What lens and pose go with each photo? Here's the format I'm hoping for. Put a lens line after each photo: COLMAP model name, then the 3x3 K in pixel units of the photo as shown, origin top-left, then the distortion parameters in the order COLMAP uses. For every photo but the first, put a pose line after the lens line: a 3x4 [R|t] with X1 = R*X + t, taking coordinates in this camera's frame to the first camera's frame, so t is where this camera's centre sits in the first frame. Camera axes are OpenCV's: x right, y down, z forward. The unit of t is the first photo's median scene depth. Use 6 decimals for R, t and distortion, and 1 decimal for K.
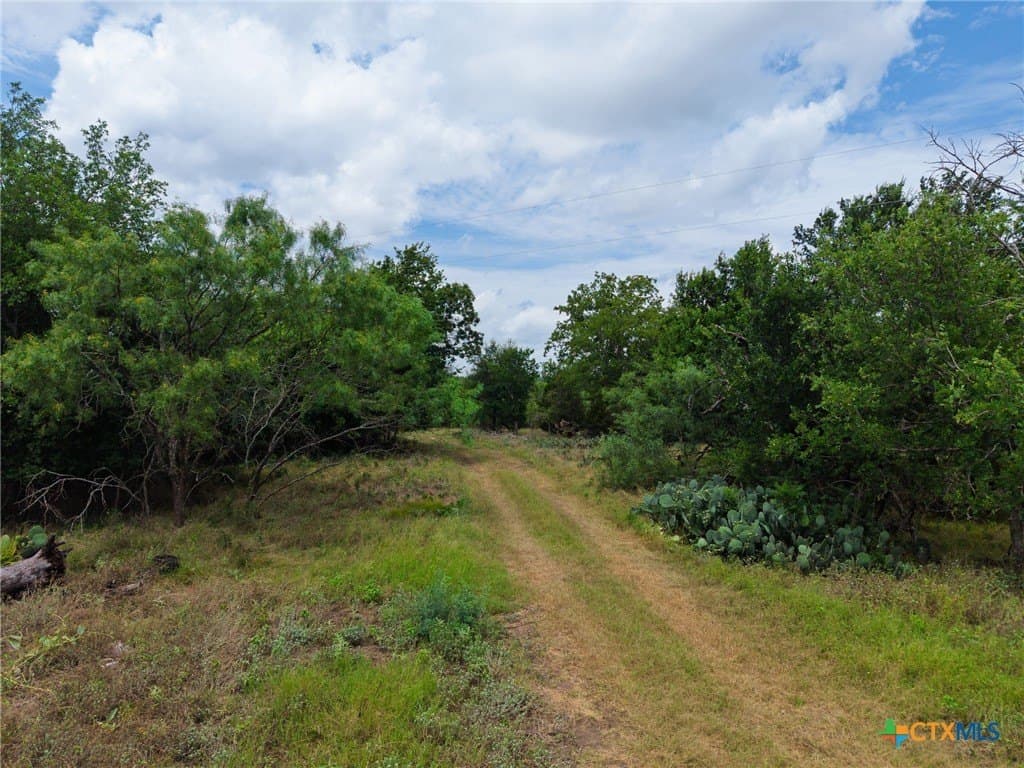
lens RADIAL K [[681.7, 0, 510.0], [0, 681.7, 379.6], [0, 0, 1]] dist [0.002323, -0.002783]
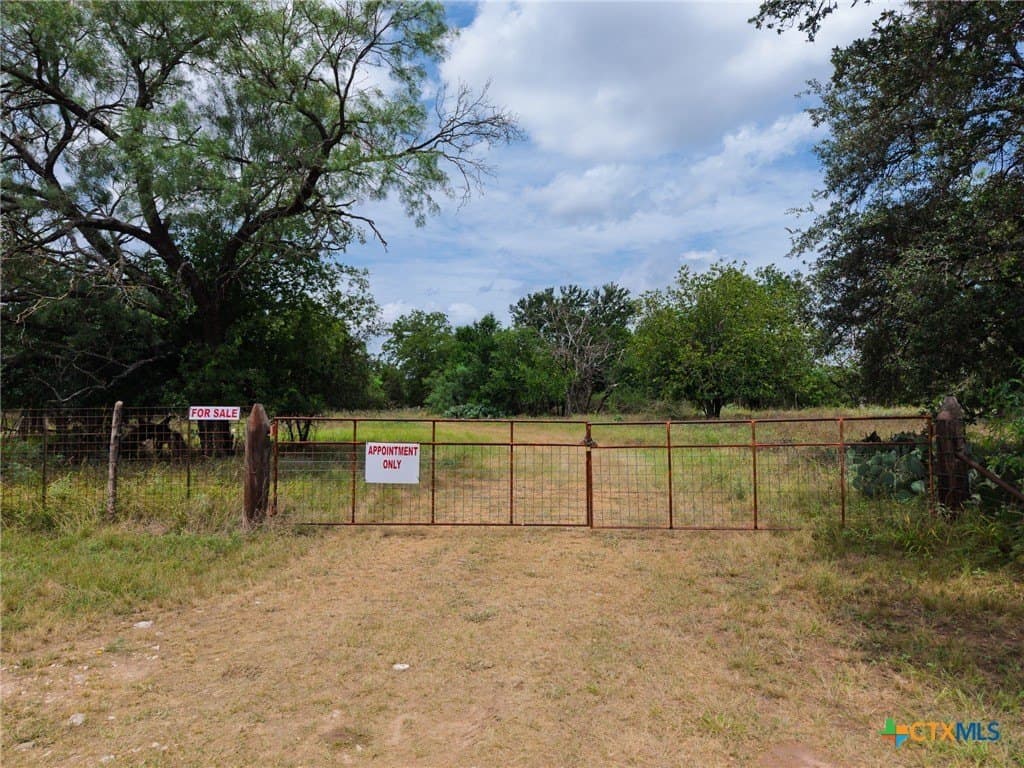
lens RADIAL K [[681.7, 0, 510.0], [0, 681.7, 379.6], [0, 0, 1]] dist [0.002323, -0.002783]
pose [[0.953599, 0.001479, 0.301076, -0.309870], [-0.001162, 0.999999, -0.001234, 0.030079], [-0.301077, 0.000827, 0.953599, -1.383200]]
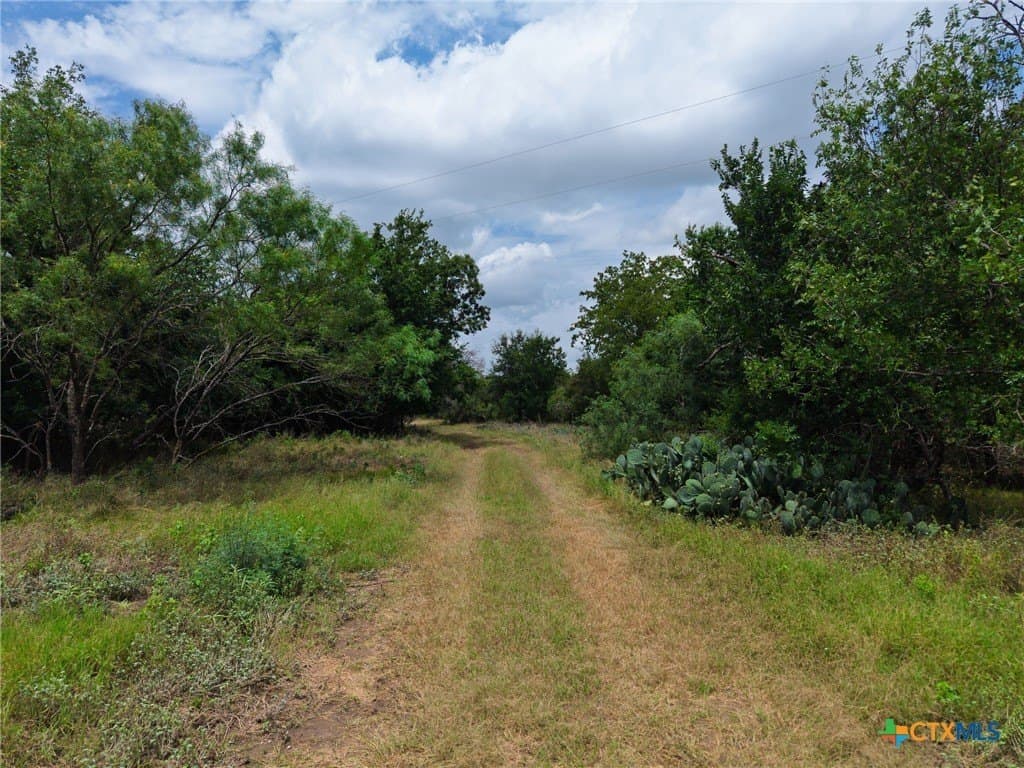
lens RADIAL K [[681.7, 0, 510.0], [0, 681.7, 379.6], [0, 0, 1]] dist [0.002323, -0.002783]
pose [[0.996728, 0.000237, -0.080831, 0.097667], [-0.001333, 0.999908, -0.013498, 0.064922], [0.080820, 0.013562, 0.996636, 0.117212]]
